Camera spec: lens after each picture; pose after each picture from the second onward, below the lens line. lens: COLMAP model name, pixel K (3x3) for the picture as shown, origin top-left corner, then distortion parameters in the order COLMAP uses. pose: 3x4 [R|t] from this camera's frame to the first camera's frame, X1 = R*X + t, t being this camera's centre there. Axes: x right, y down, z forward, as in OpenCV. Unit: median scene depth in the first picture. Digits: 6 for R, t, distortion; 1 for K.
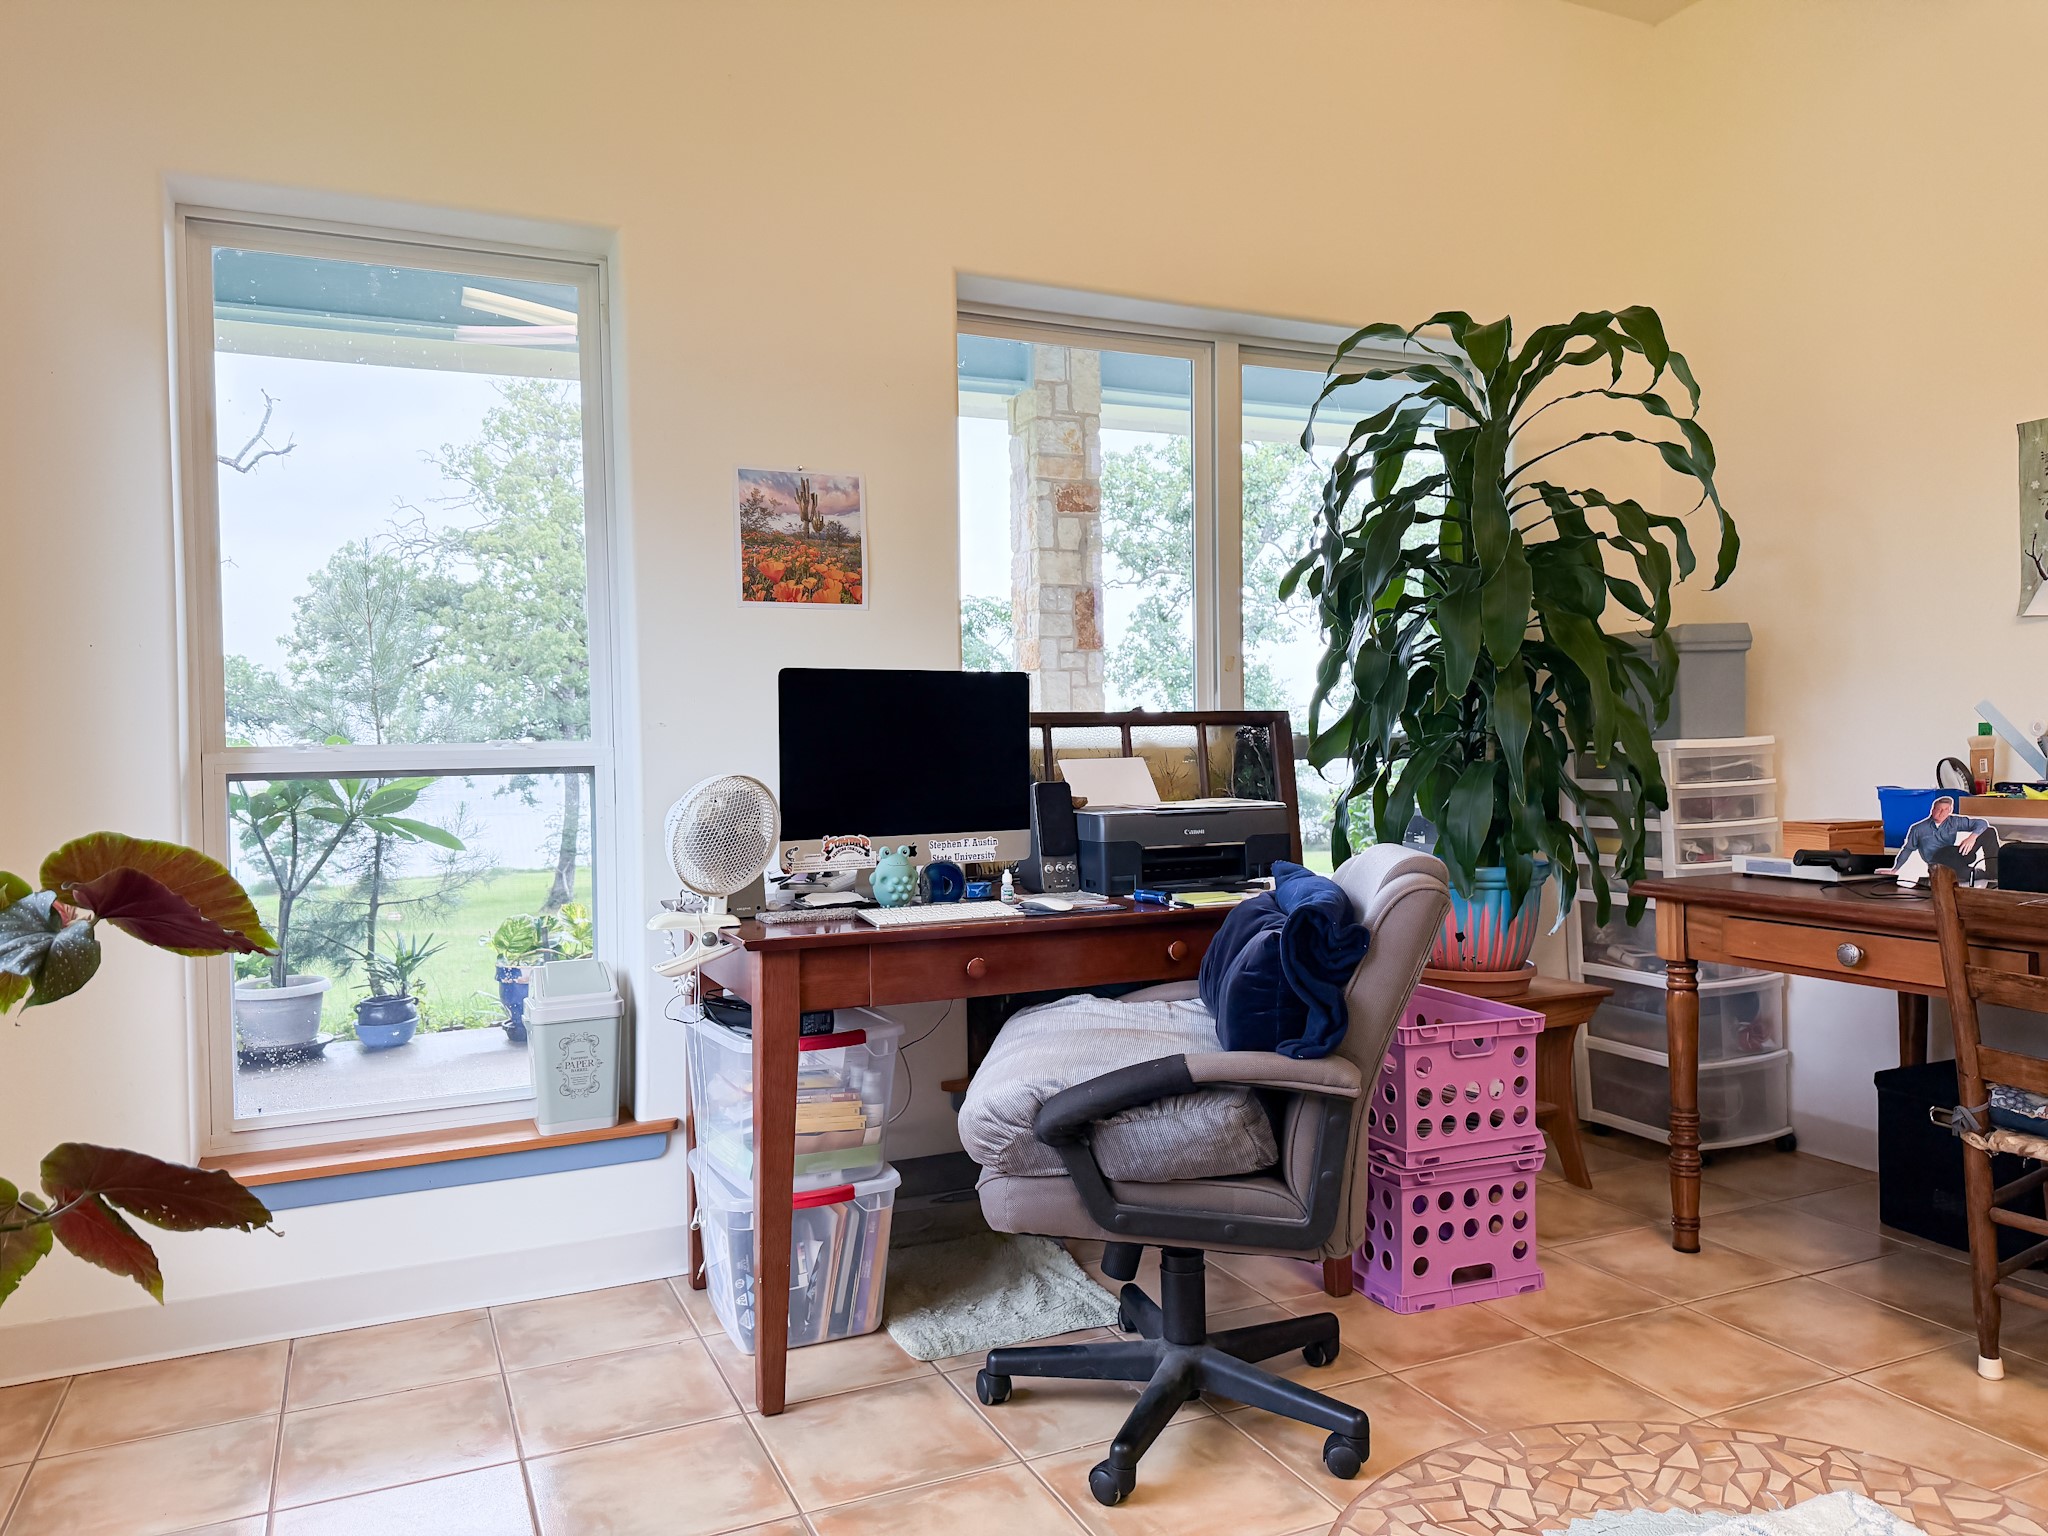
lens RADIAL K [[1431.0, 0, 1024.1], [0, 1431.0, 776.7], [0, 0, 1]] dist [0.079628, -0.110934]
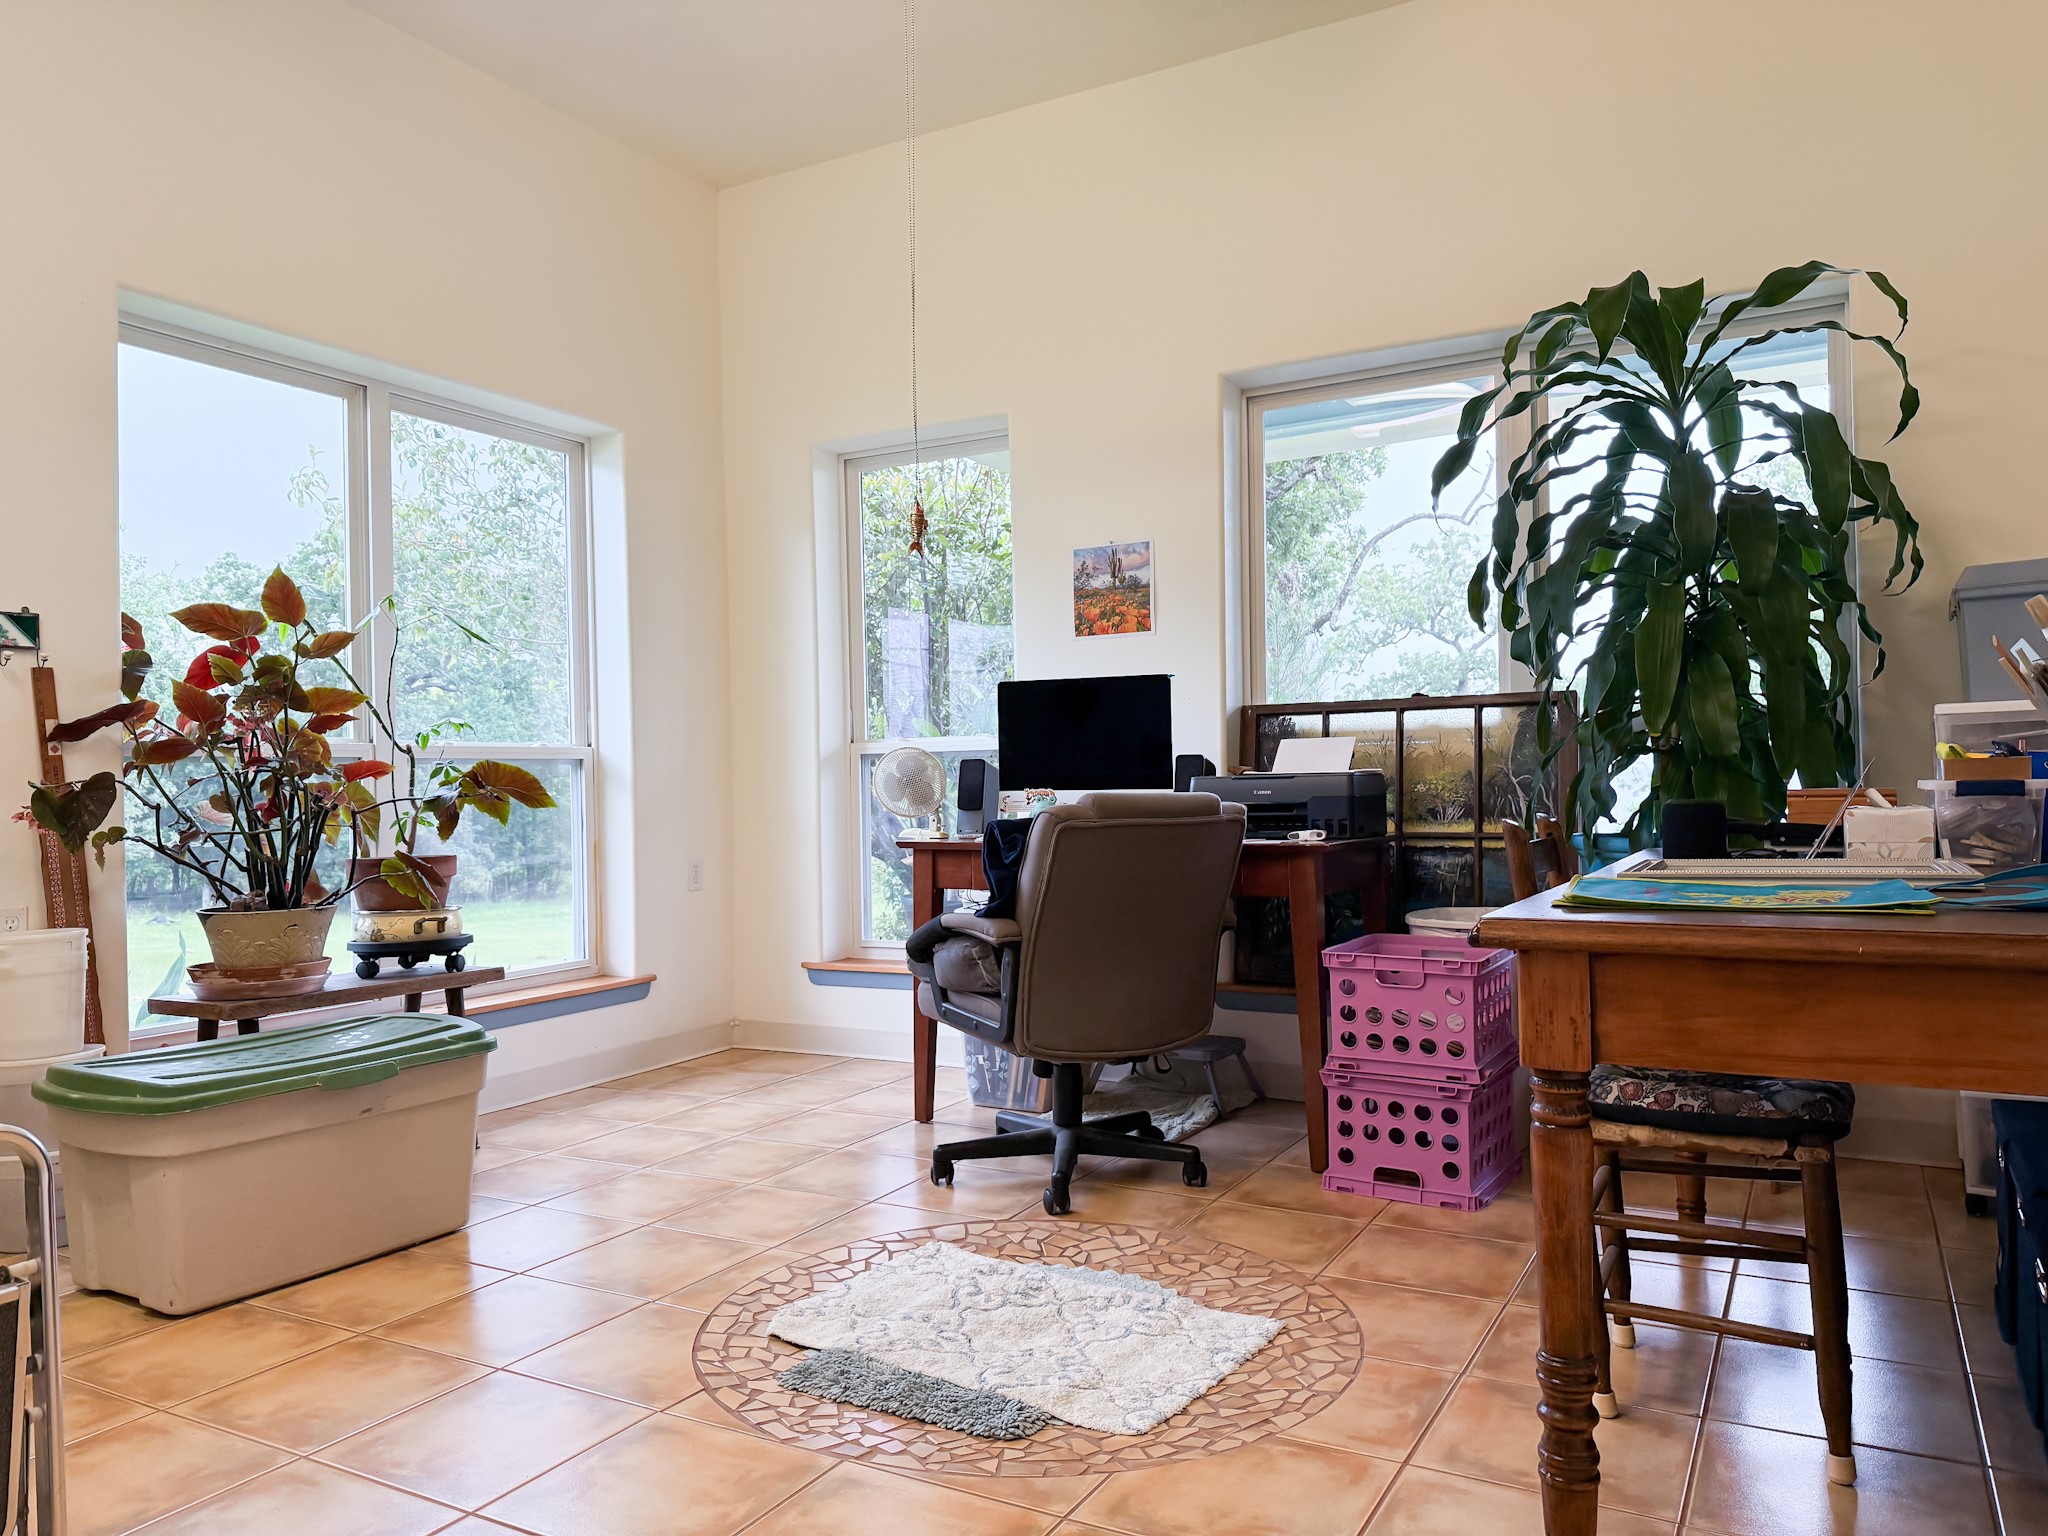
lens RADIAL K [[1431.0, 0, 1032.0], [0, 1431.0, 764.0], [0, 0, 1]] dist [0.079628, -0.110934]
pose [[0.594082, -0.006724, -0.804377, 1.065800], [-0.009873, 0.999829, -0.015650, 0.037518], [0.804344, 0.017239, 0.593914, 0.082746]]
